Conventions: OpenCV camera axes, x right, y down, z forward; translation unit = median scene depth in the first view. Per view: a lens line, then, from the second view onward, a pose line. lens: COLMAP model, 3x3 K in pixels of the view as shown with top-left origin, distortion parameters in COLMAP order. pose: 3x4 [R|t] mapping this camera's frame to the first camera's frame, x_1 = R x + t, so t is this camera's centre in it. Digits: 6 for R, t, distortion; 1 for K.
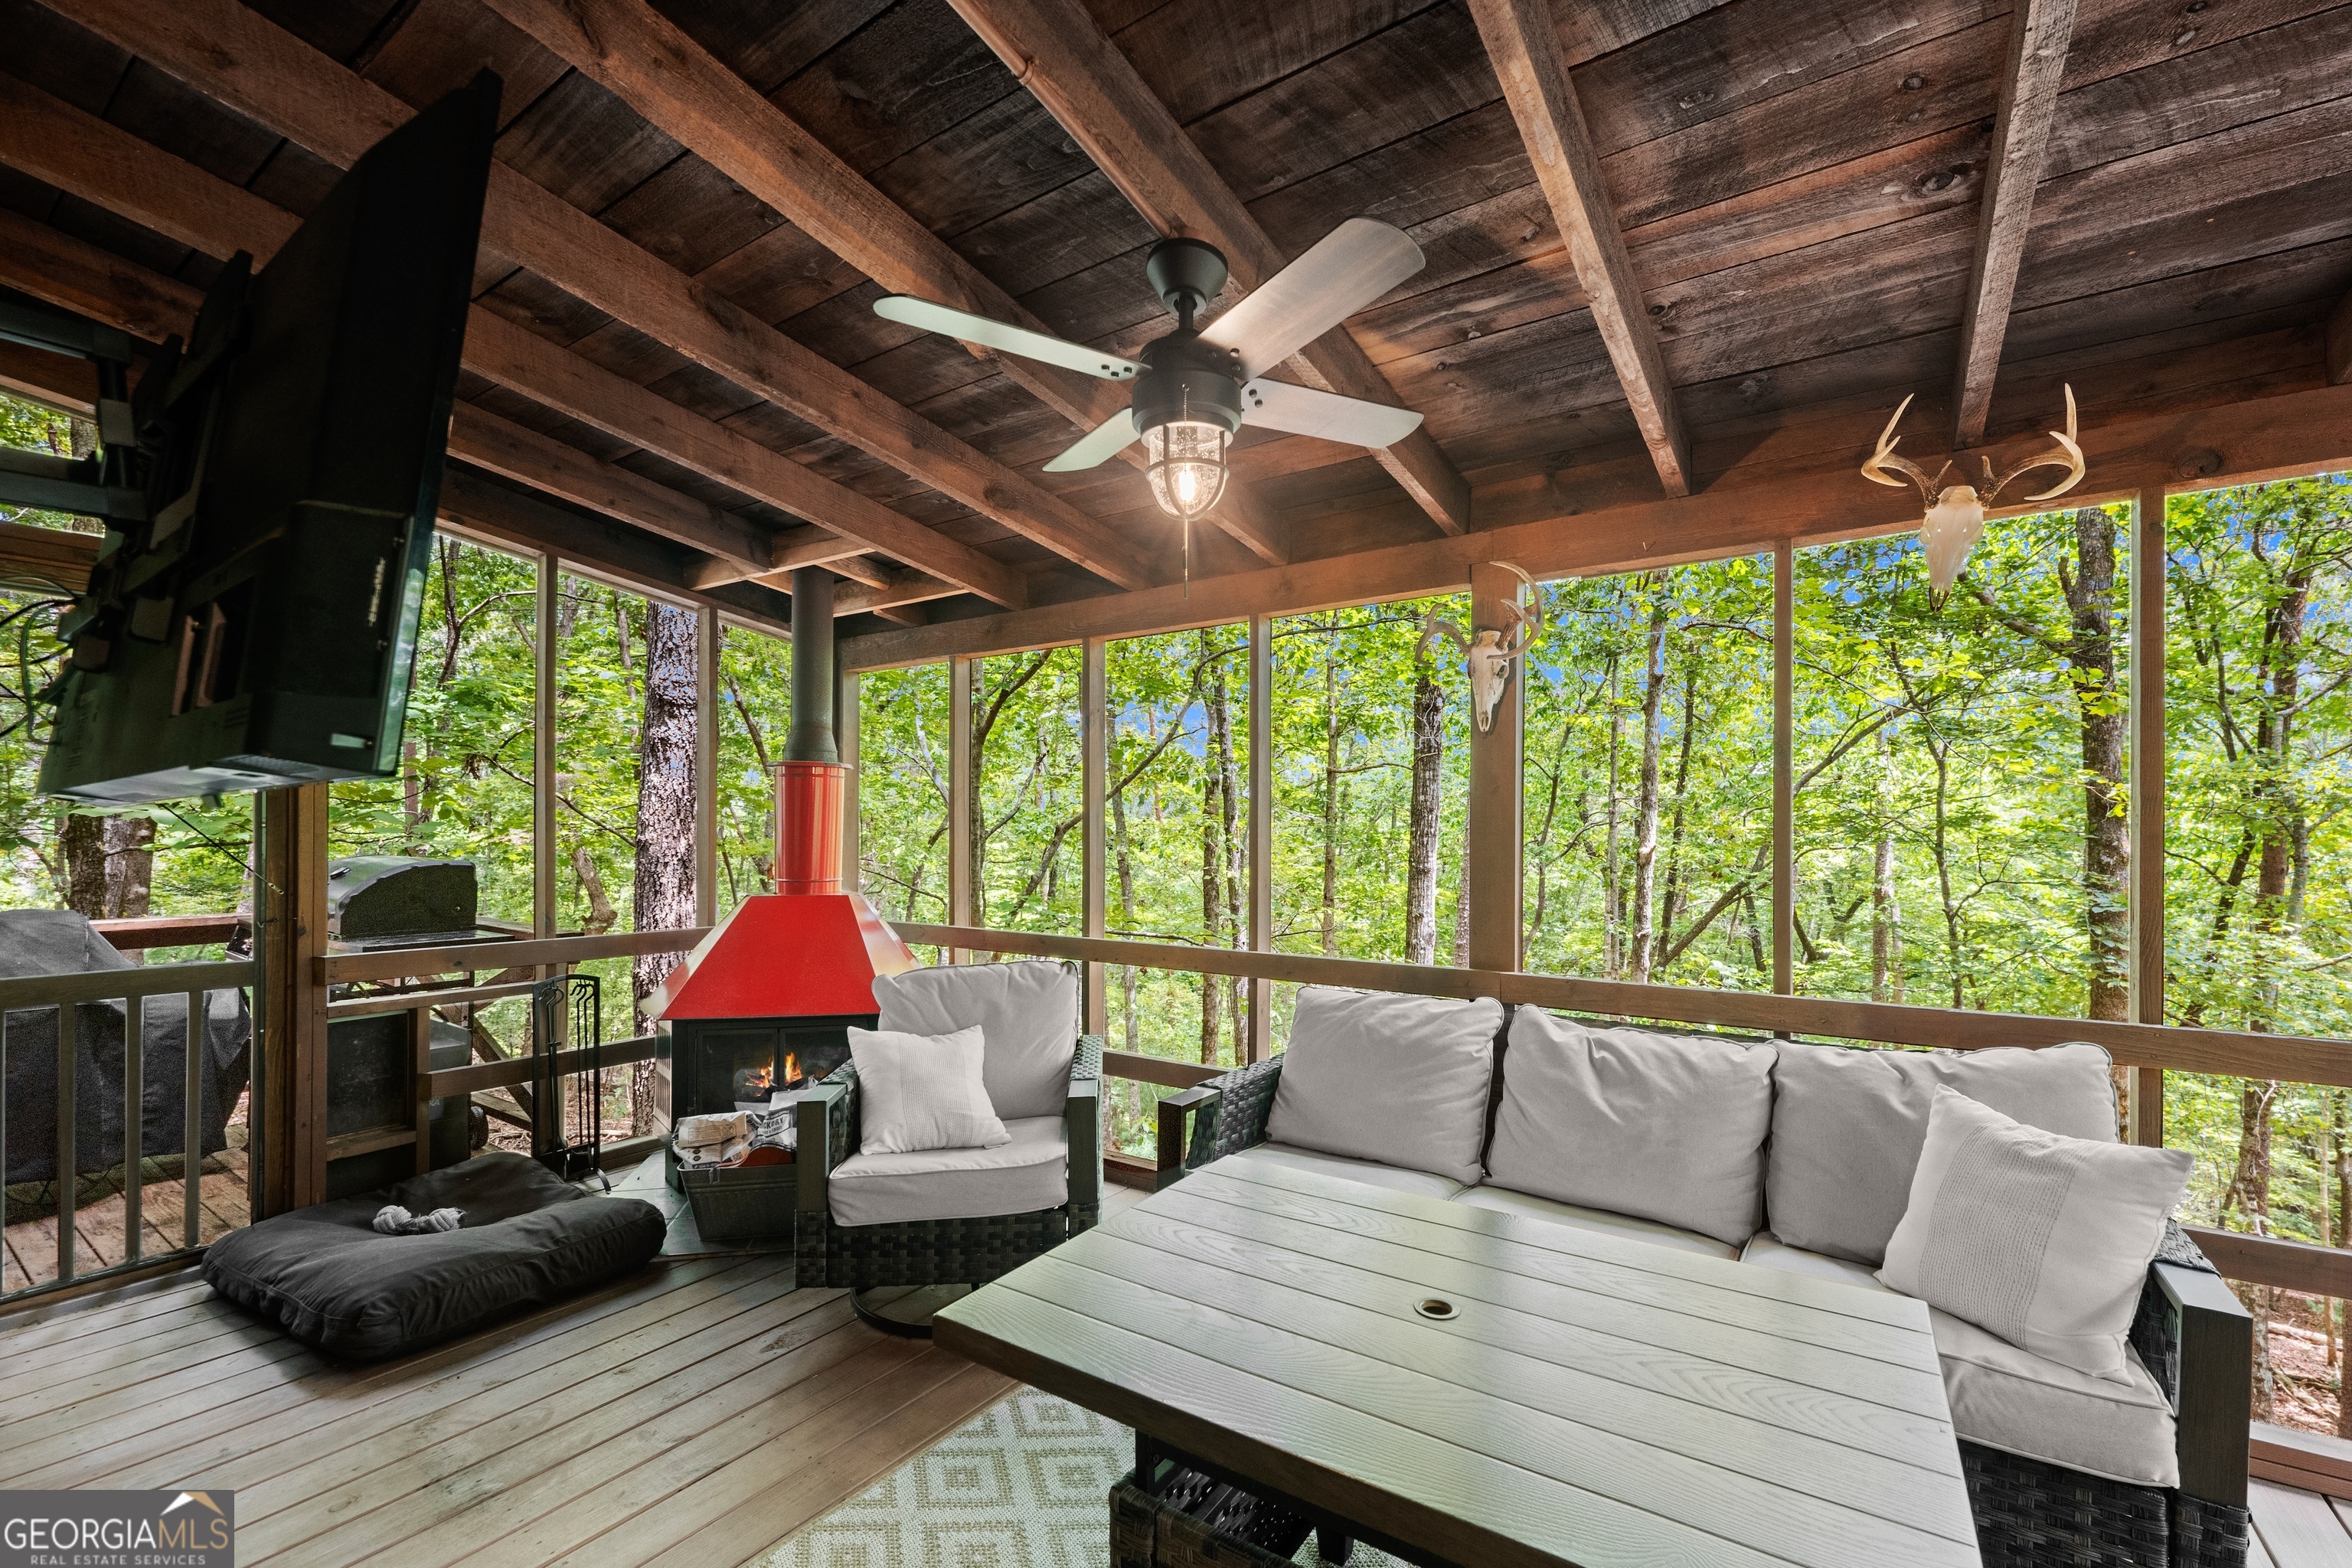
lens RADIAL K [[972.7, 0, 1171.2], [0, 972.7, 800.4], [0, 0, 1]] dist [0.000371, 0.000401]
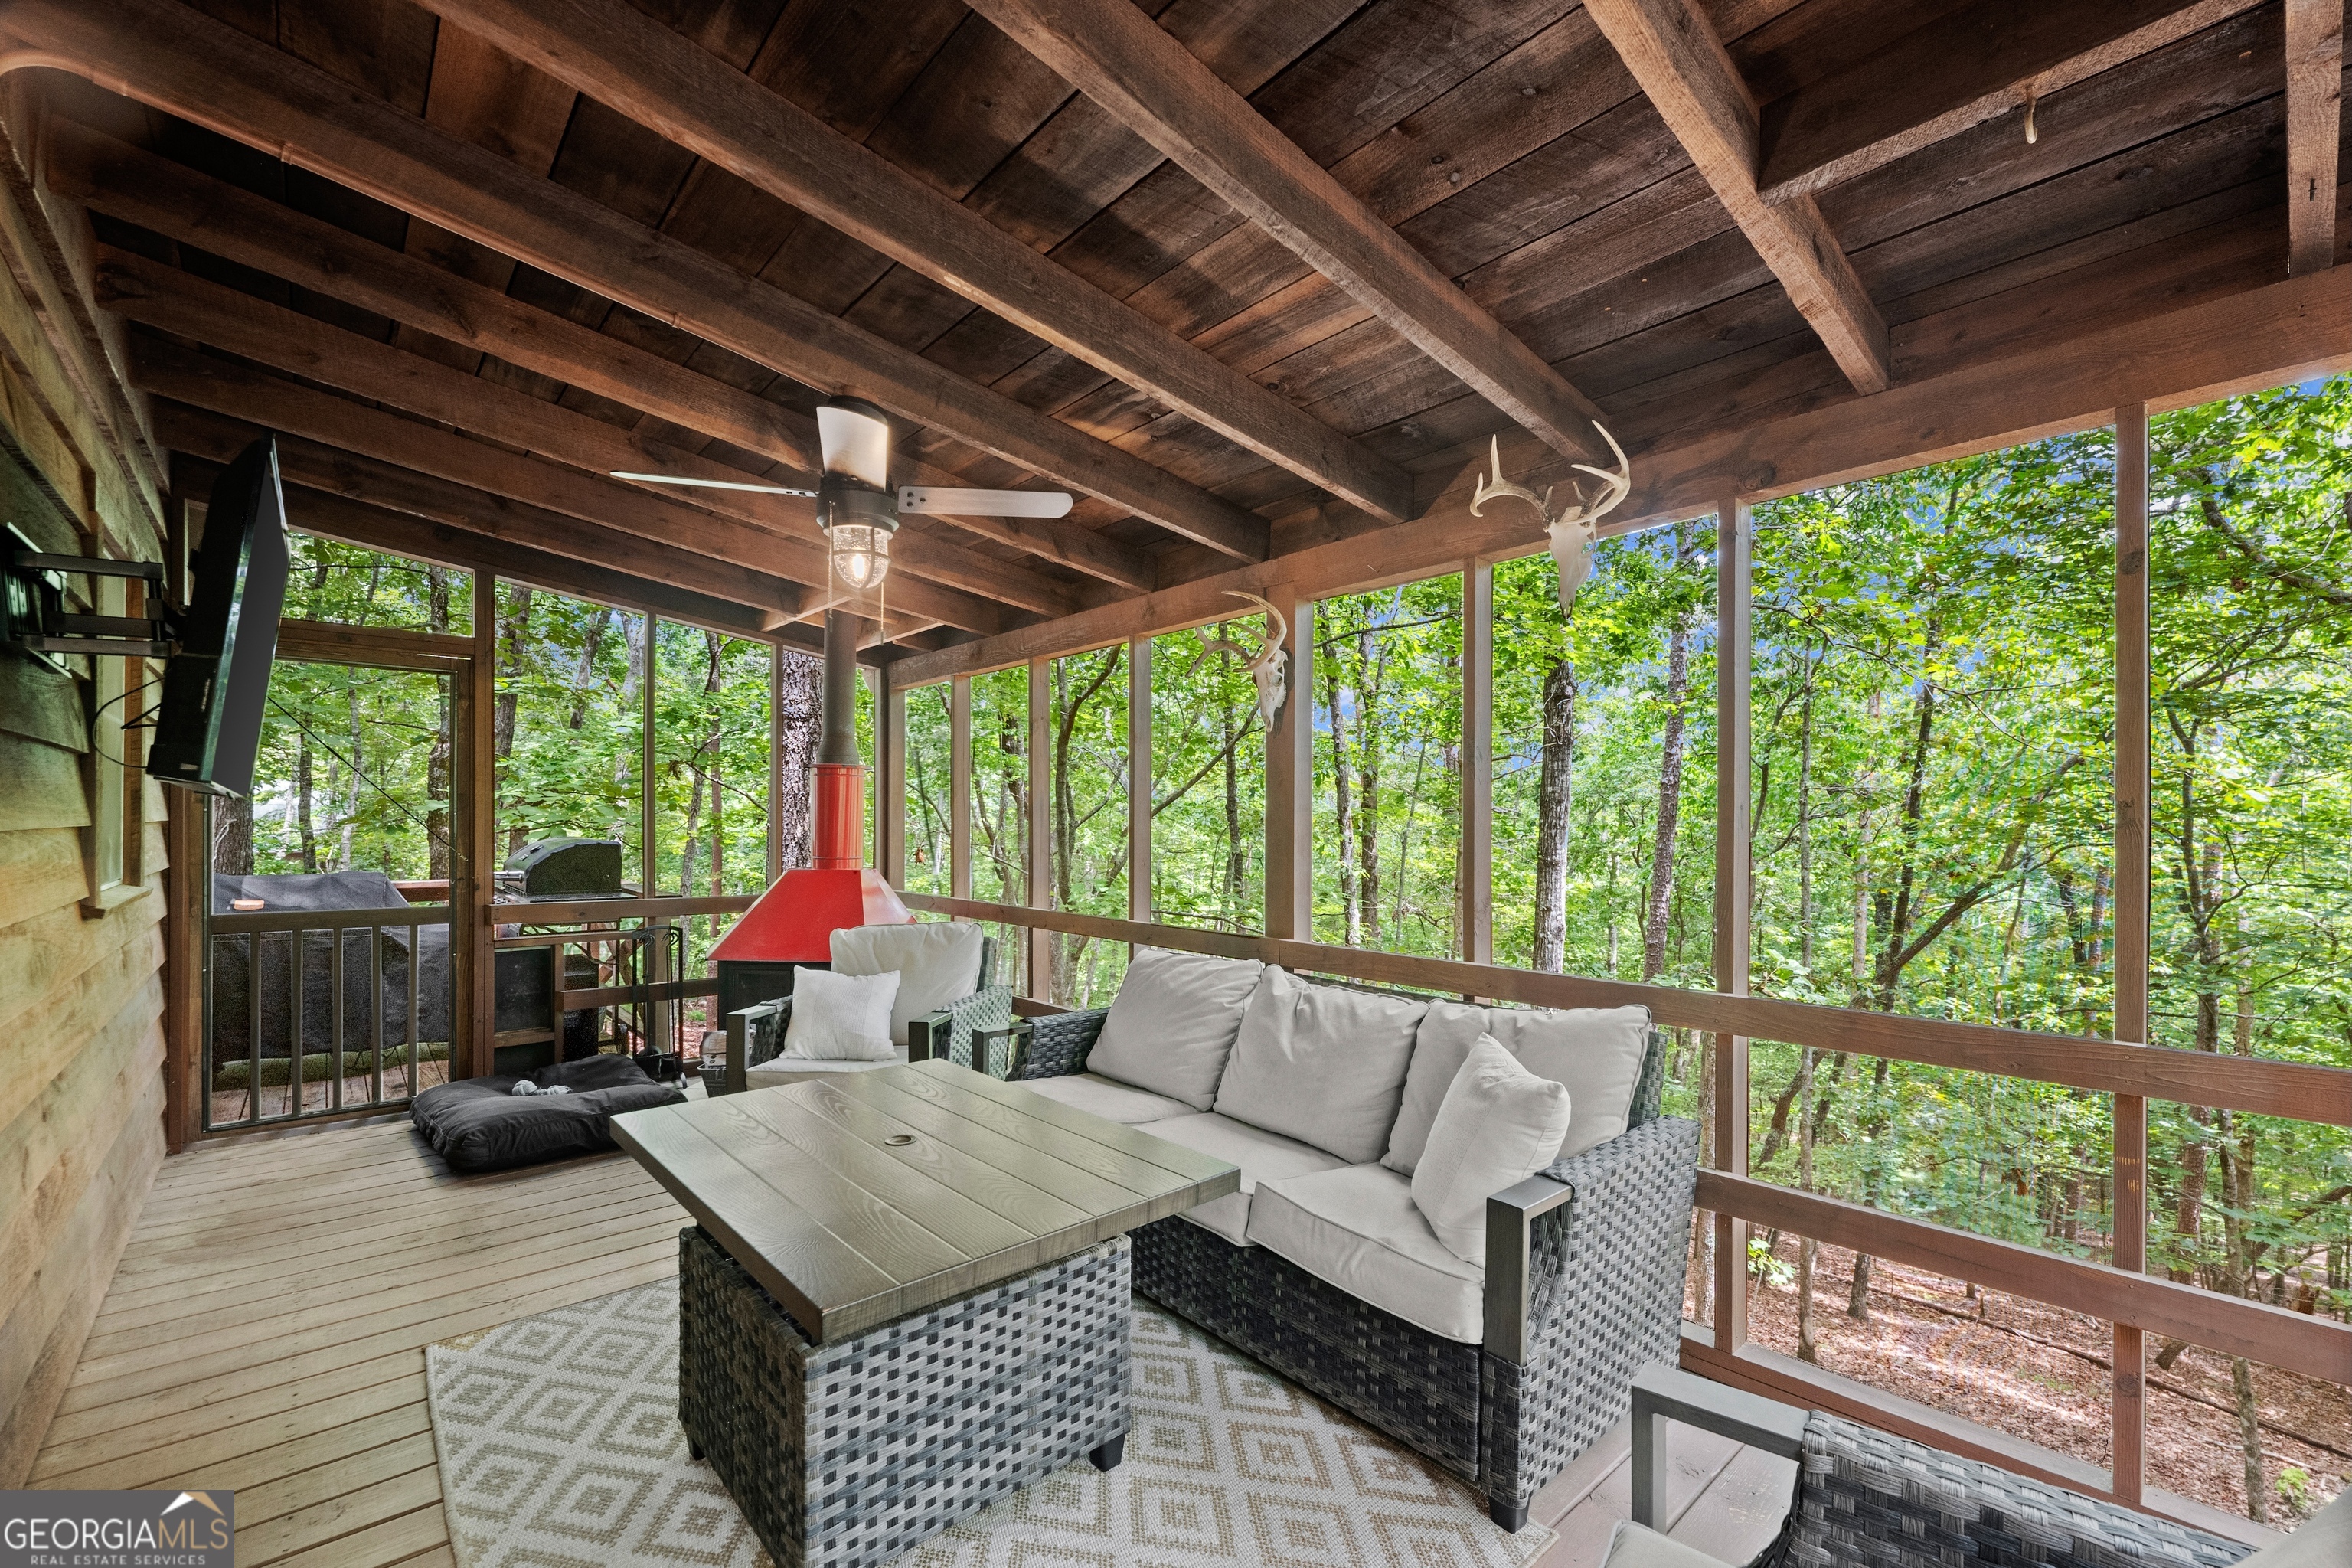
lens RADIAL K [[972.7, 0, 1183.6], [0, 972.7, 792.0], [0, 0, 1]] dist [0.000371, 0.000401]
pose [[0.969065, -0.005801, -0.246736, 0.514718], [0.005366, 0.999983, -0.002436, 0.003316], [0.246746, 0.001037, 0.969080, -0.151001]]
